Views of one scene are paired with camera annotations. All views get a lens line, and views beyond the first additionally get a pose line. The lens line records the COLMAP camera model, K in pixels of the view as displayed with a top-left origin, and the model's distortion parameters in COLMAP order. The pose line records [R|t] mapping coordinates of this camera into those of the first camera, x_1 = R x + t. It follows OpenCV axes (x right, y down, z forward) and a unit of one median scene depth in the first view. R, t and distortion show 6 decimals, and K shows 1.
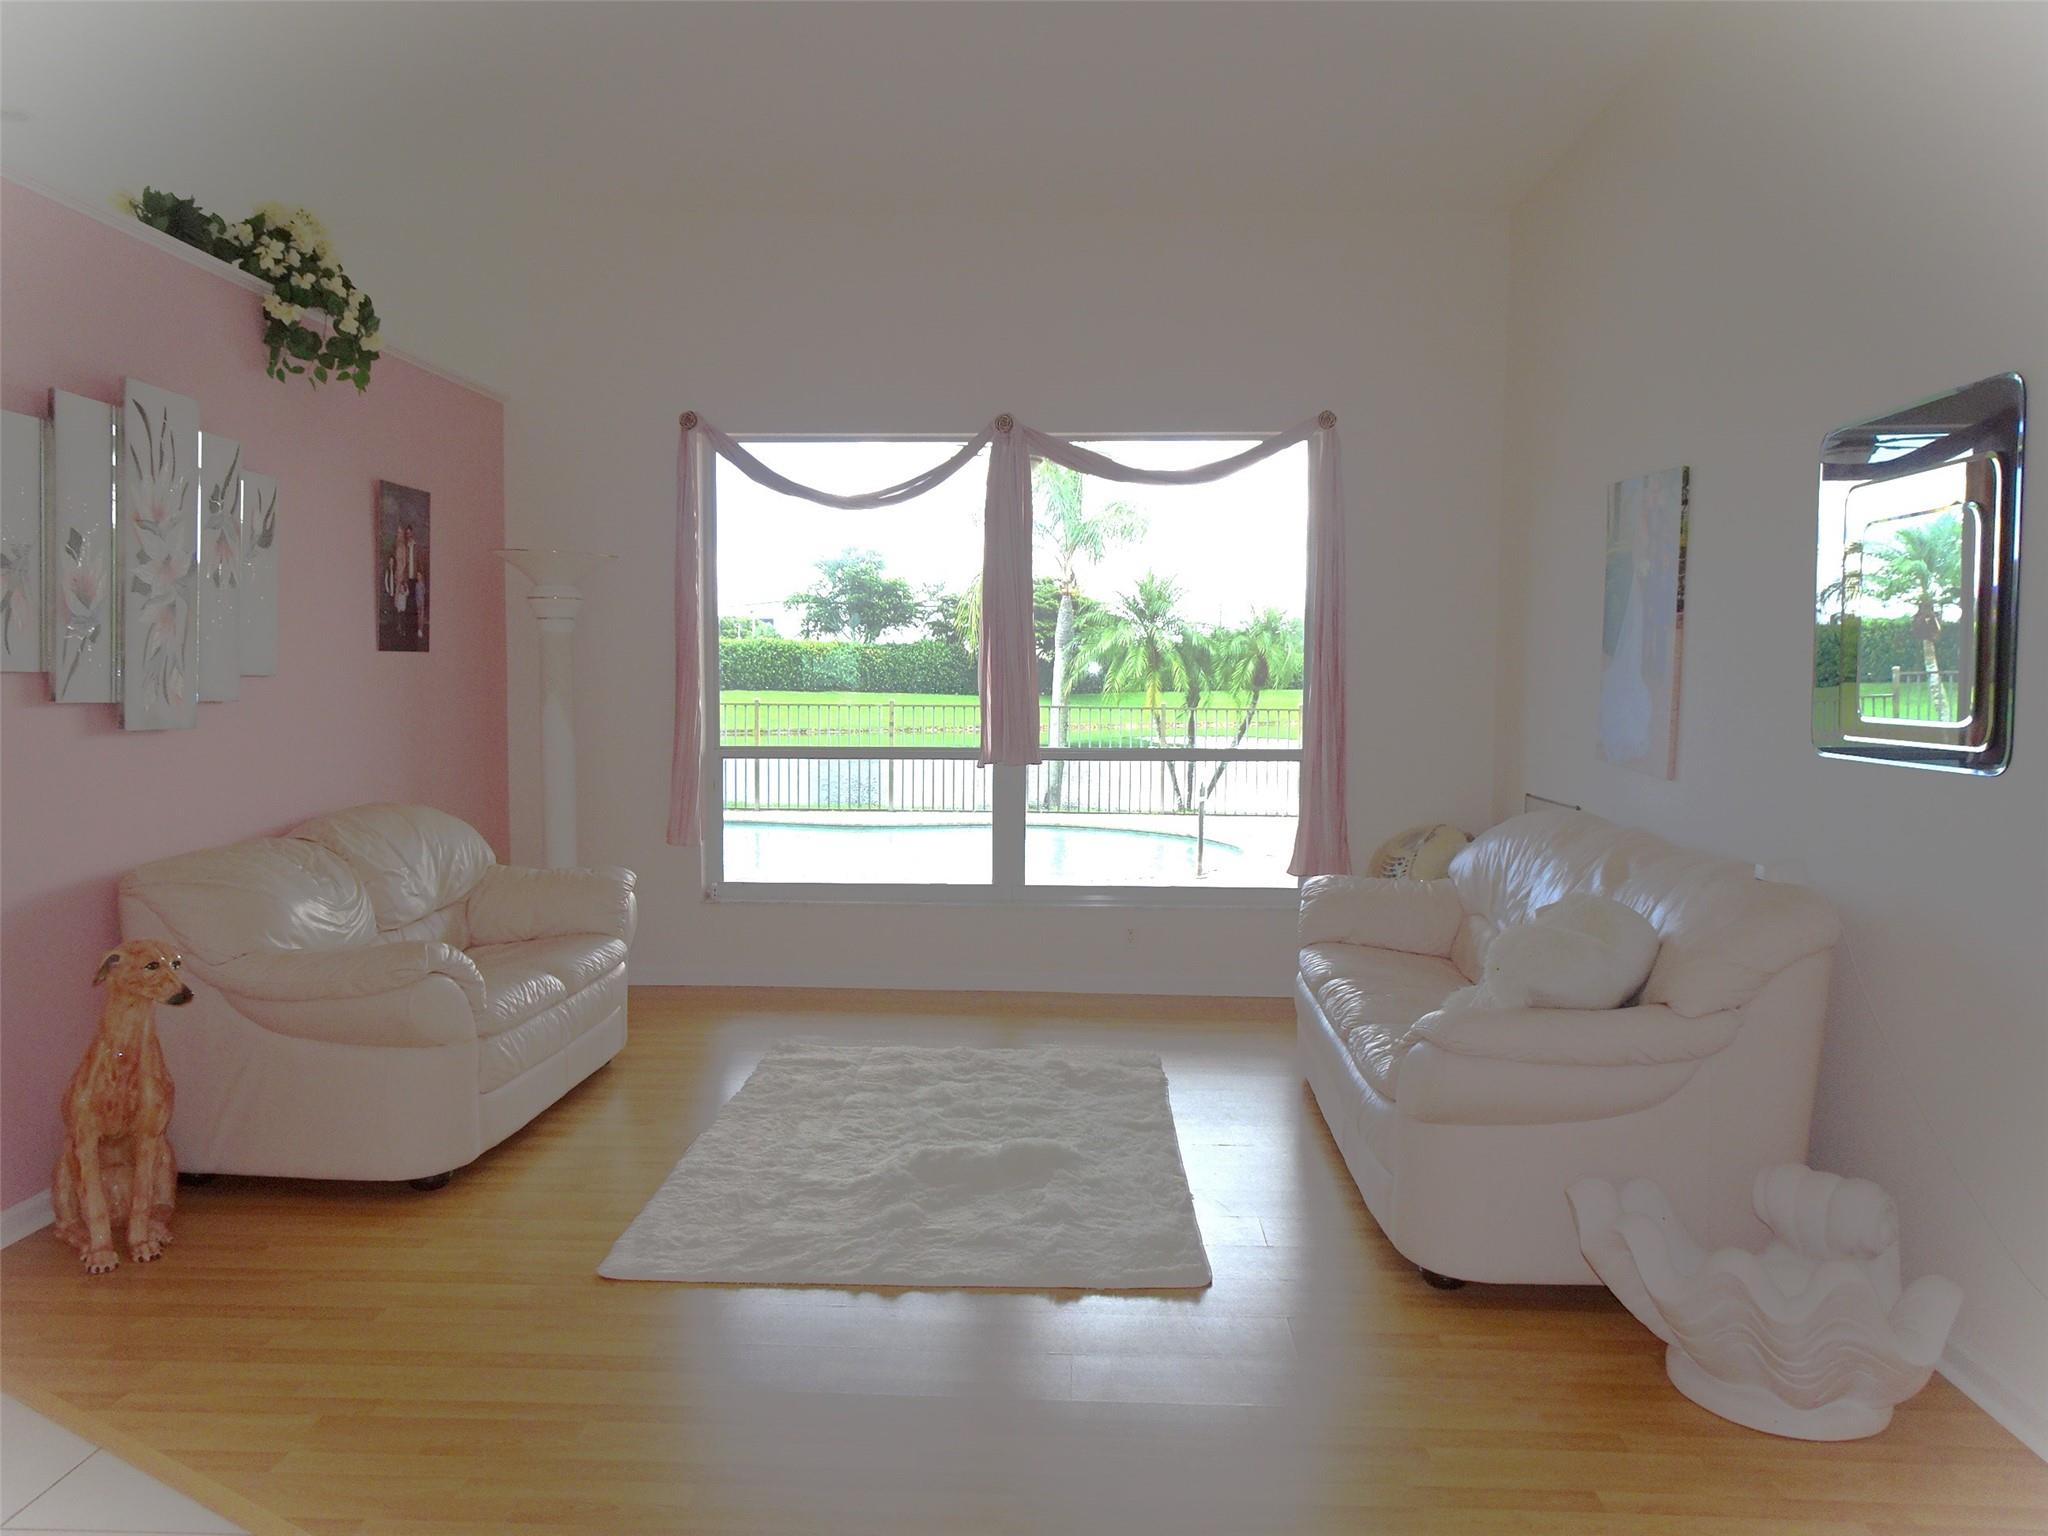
lens RADIAL K [[1455.2, 0, 1032.1], [0, 1455.2, 767.3], [0, 0, 1]] dist [0.003040, 0.005440]
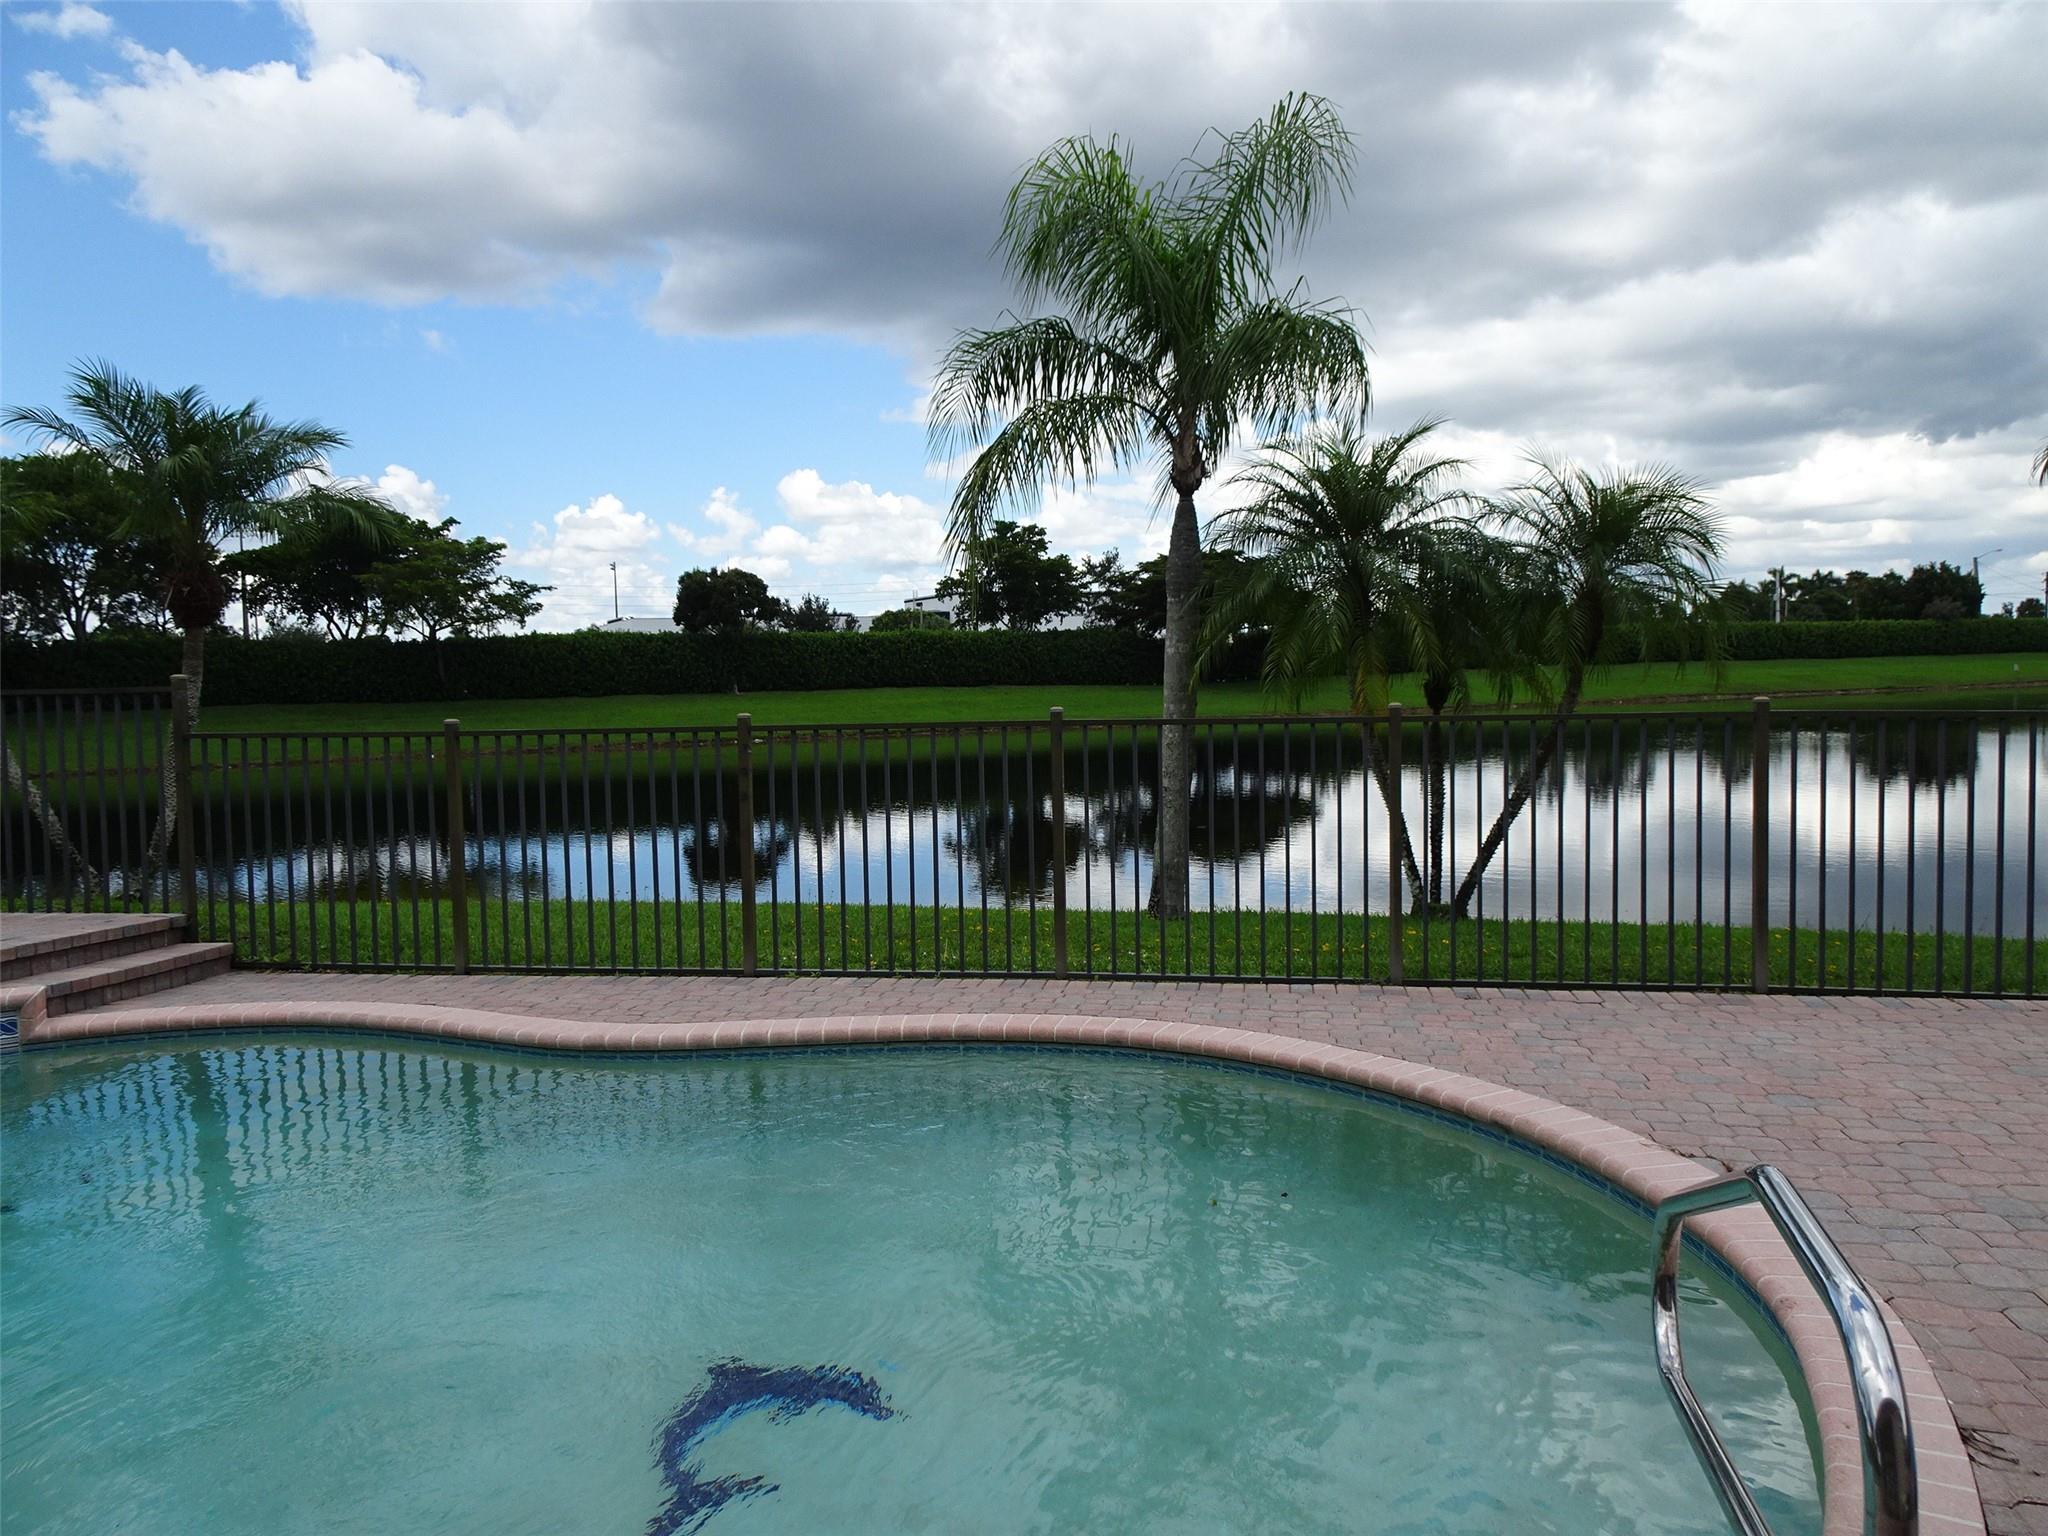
lens RADIAL K [[1455.2, 0, 1032.1], [0, 1455.2, 767.3], [0, 0, 1]] dist [0.003040, 0.005440]
pose [[0.990723, -0.023193, -0.133901, 0.040188], [0.024030, 0.999700, 0.004638, -0.027426], [0.133753, -0.007813, 0.990984, 0.527882]]
